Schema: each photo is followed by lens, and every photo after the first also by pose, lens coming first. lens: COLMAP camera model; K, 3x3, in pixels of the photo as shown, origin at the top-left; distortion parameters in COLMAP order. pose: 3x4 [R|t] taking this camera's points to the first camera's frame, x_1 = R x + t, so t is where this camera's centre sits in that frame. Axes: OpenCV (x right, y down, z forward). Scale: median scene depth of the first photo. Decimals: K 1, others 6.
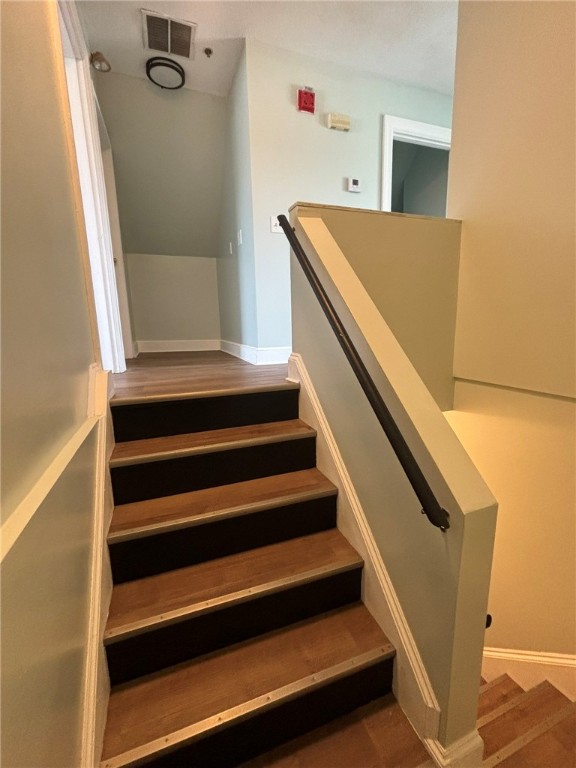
lens RADIAL K [[340.3, 0, 288.0], [0, 340.3, 384.0], [0, 0, 1]] dist [-0.003296, -0.000039]
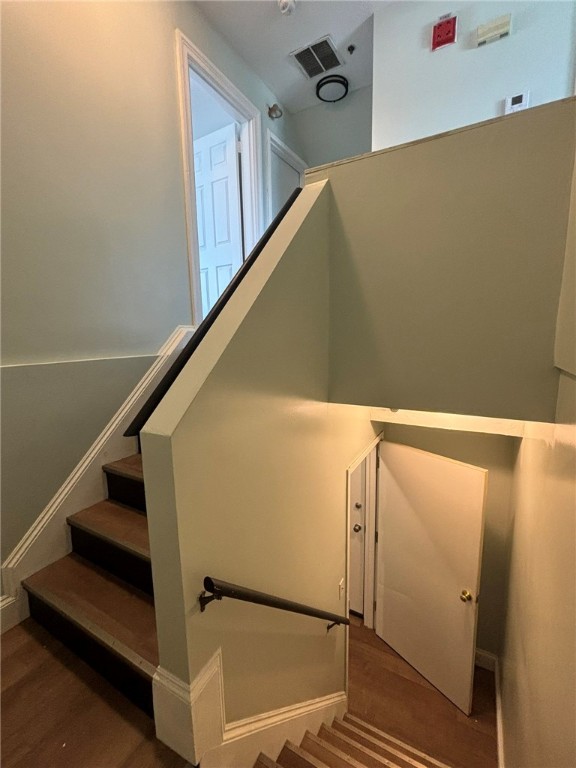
lens RADIAL K [[333.4, 0, 287.3], [0, 333.4, 384.6], [0, 0, 1]] dist [0.000640, -0.000004]
pose [[0.633974, 0.128968, -0.762525, 0.563834], [-0.133154, 0.989475, 0.056646, 0.034645], [0.761805, 0.065622, 0.644474, 0.233114]]
